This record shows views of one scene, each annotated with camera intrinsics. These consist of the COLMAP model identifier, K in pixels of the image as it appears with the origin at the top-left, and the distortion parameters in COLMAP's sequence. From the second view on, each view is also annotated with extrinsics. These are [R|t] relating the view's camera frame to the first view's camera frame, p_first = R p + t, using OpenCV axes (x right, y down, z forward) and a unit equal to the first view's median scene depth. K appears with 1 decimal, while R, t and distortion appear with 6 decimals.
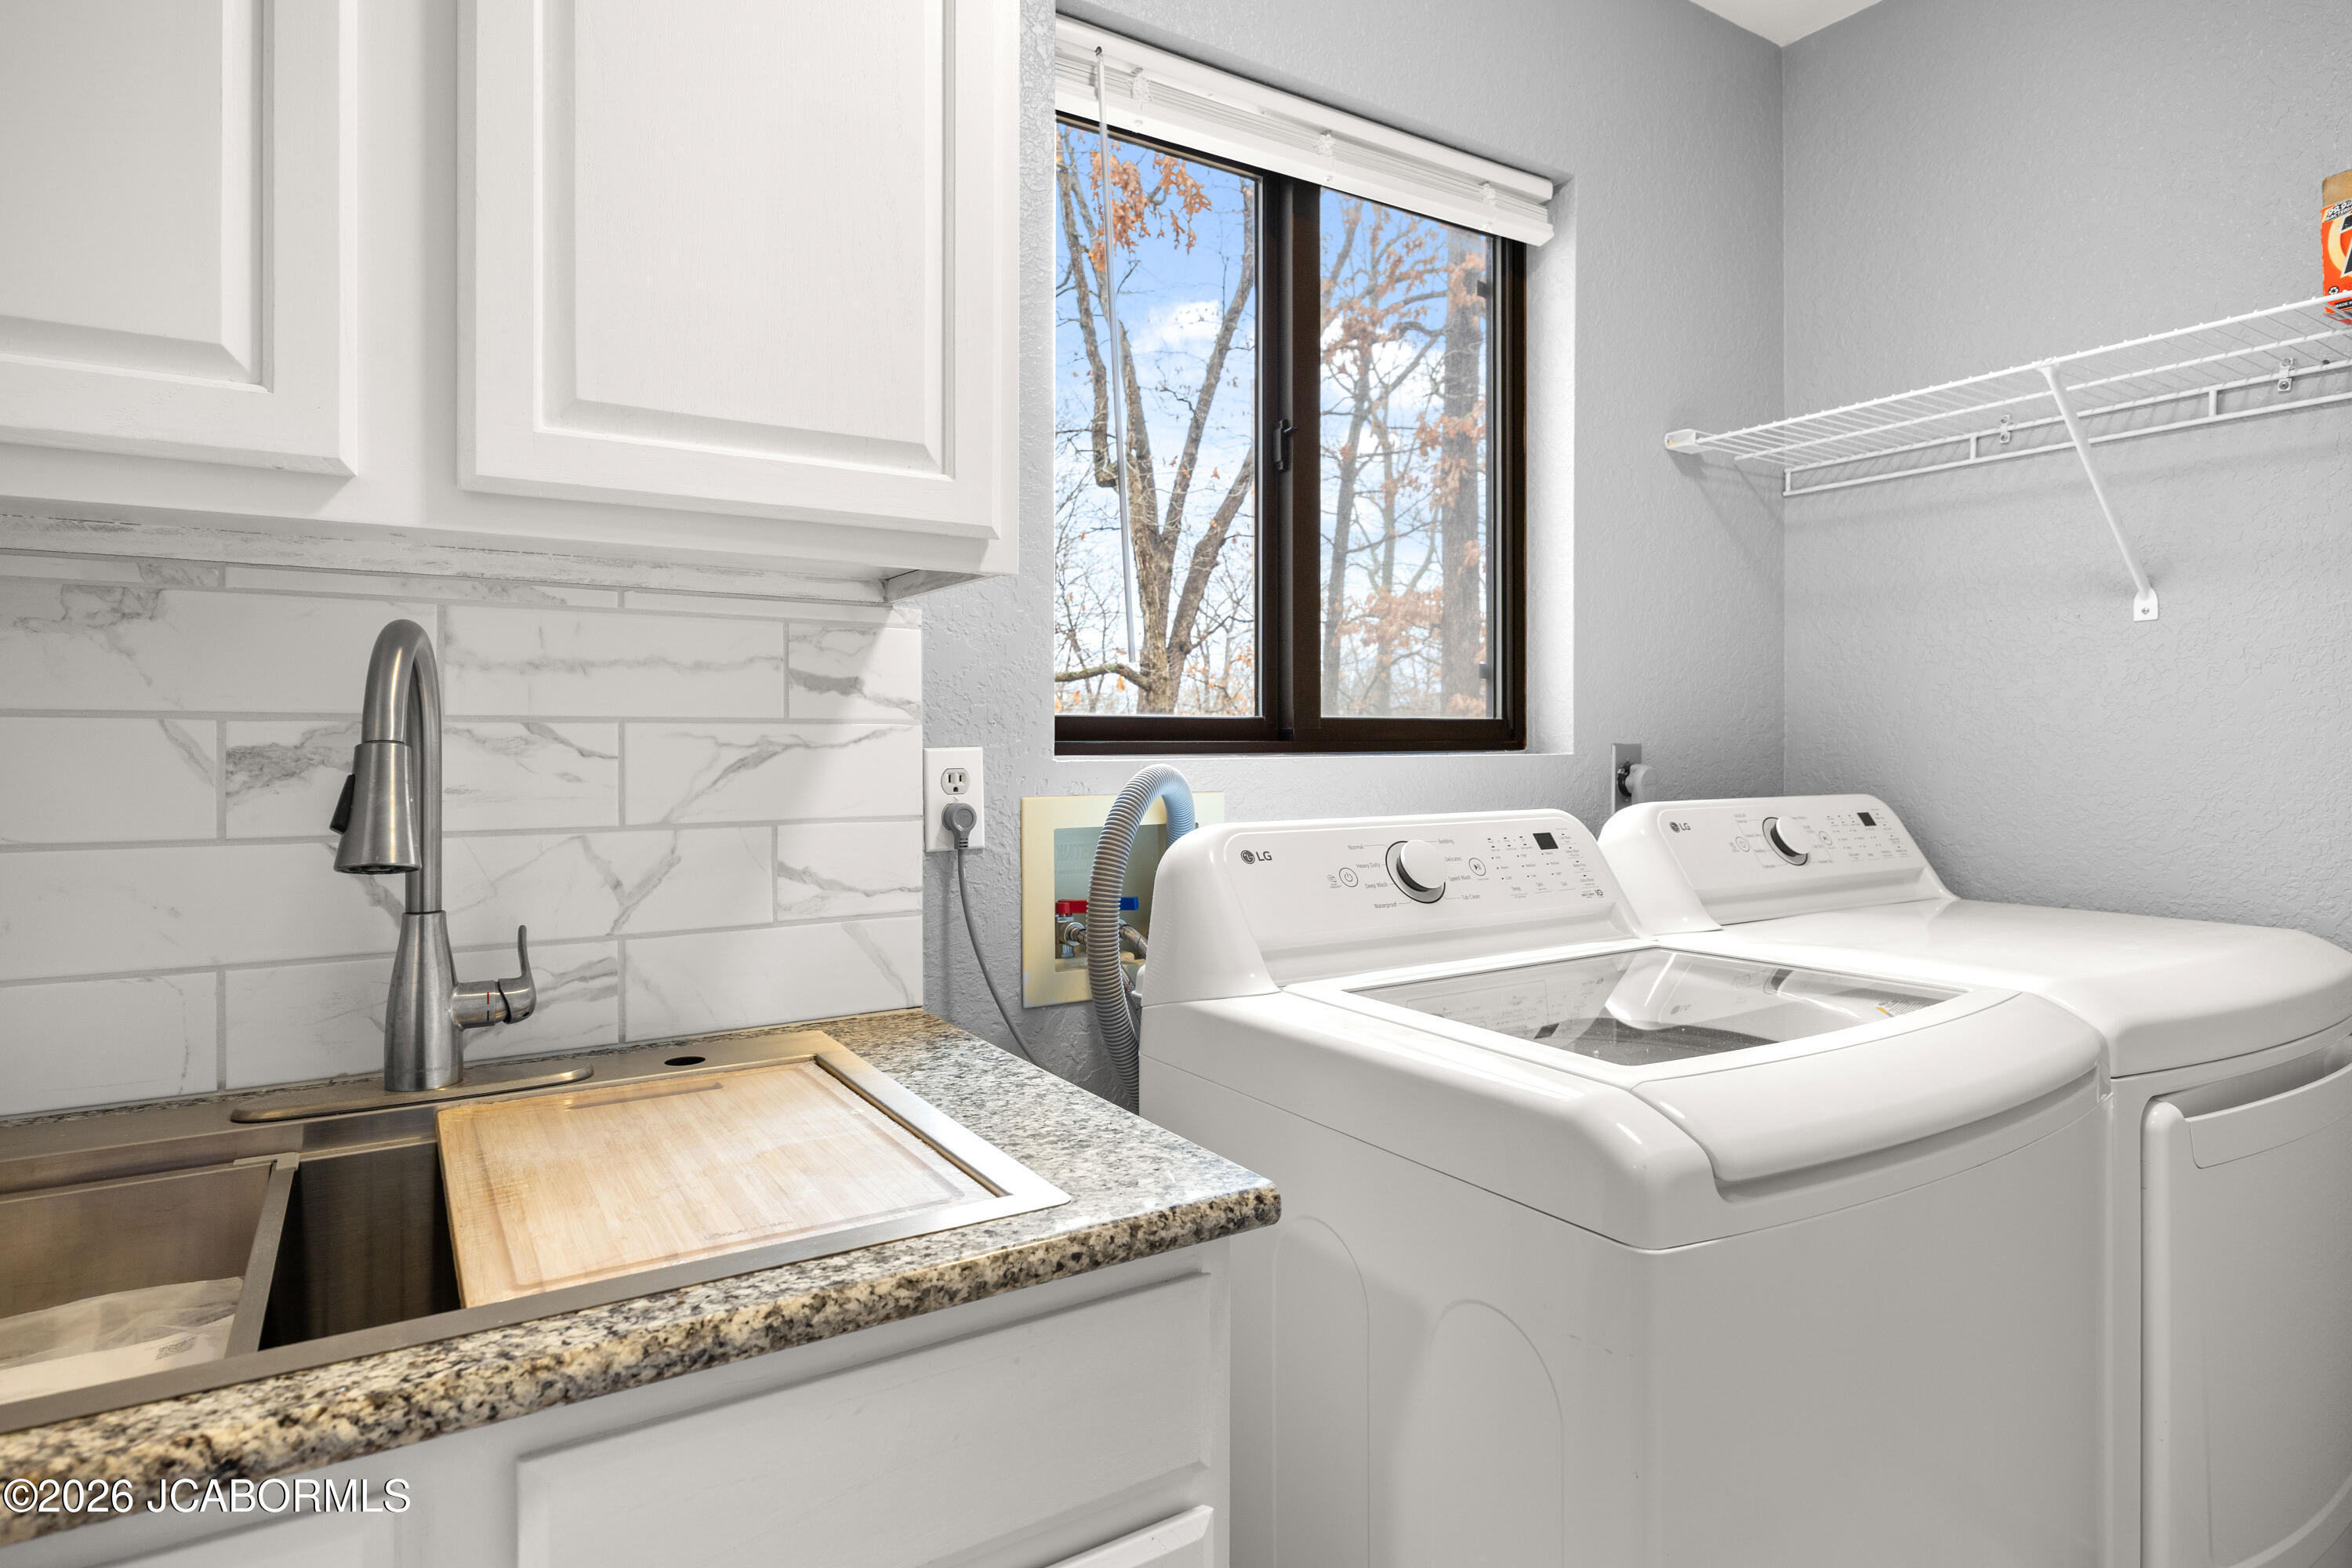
lens RADIAL K [[1270.0, 0, 1181.8], [0, 1270.0, 747.2], [0, 0, 1]] dist [0.001475, 0.000651]
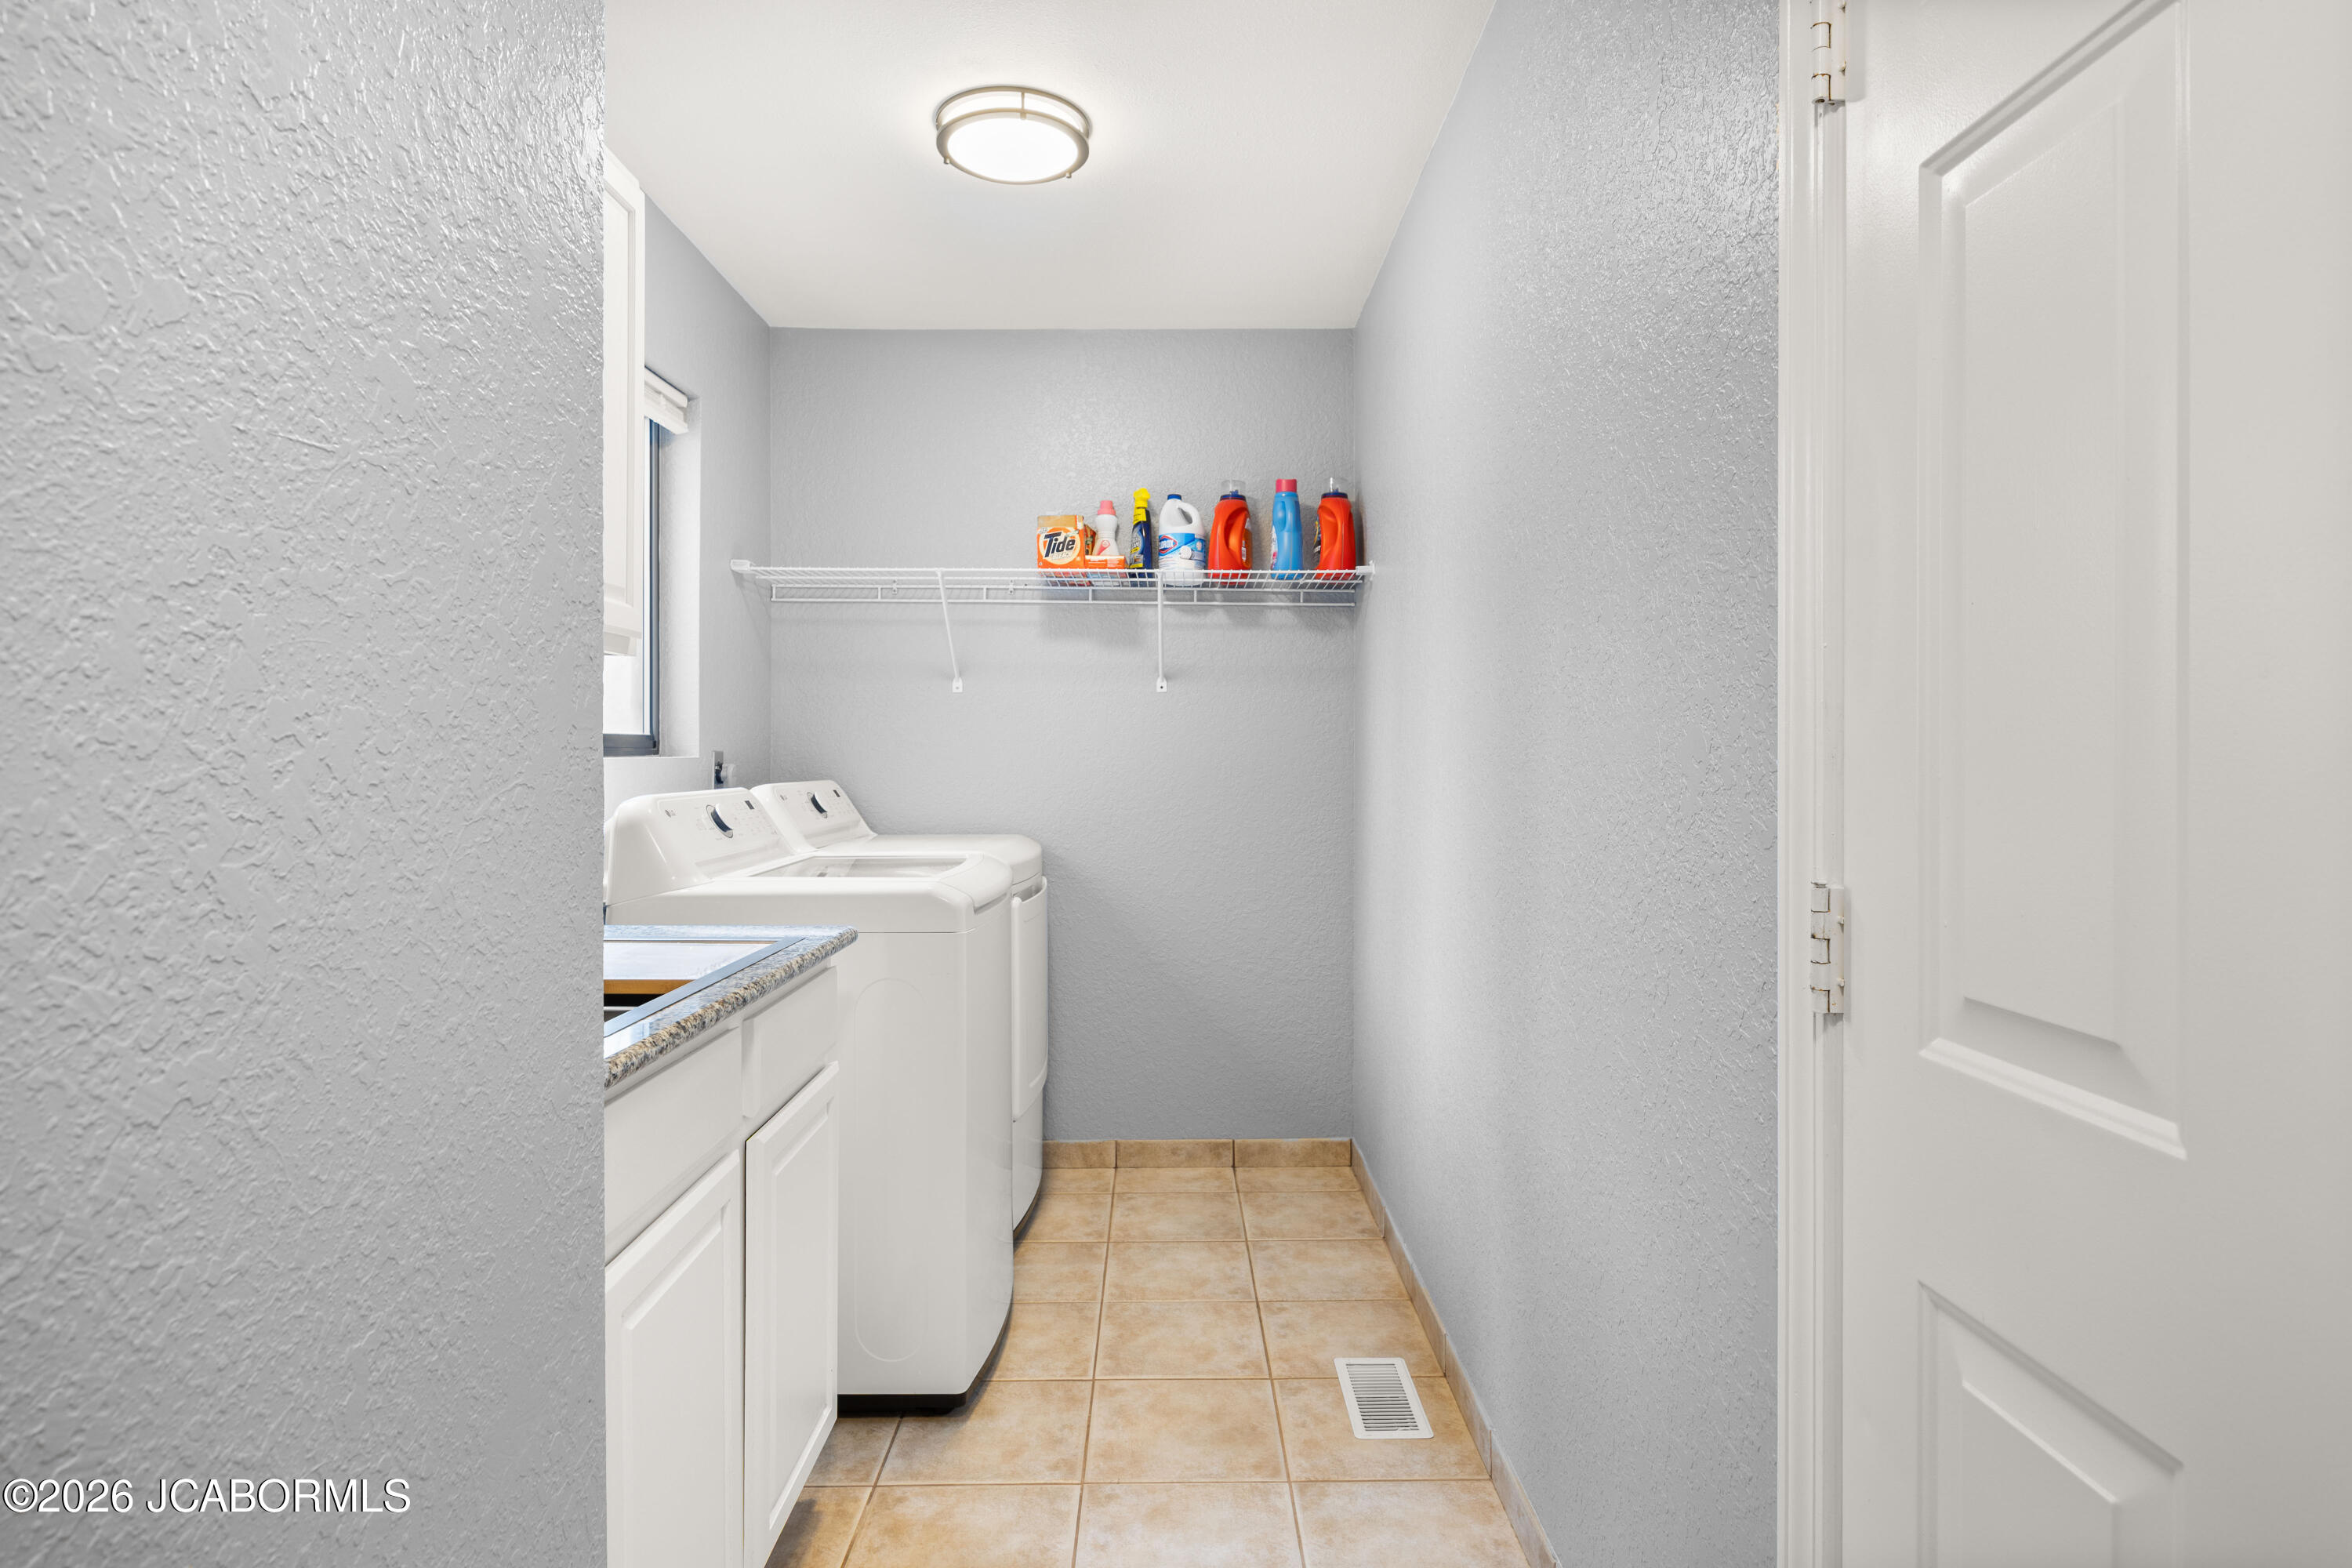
lens RADIAL K [[1270.0, 0, 1181.8], [0, 1270.0, 747.2], [0, 0, 1]] dist [0.001475, 0.000651]
pose [[0.528906, 0.008685, 0.848636, -0.726845], [0.000032, 0.999947, -0.010254, 0.009544], [-0.848680, 0.005451, 0.528878, -0.362966]]
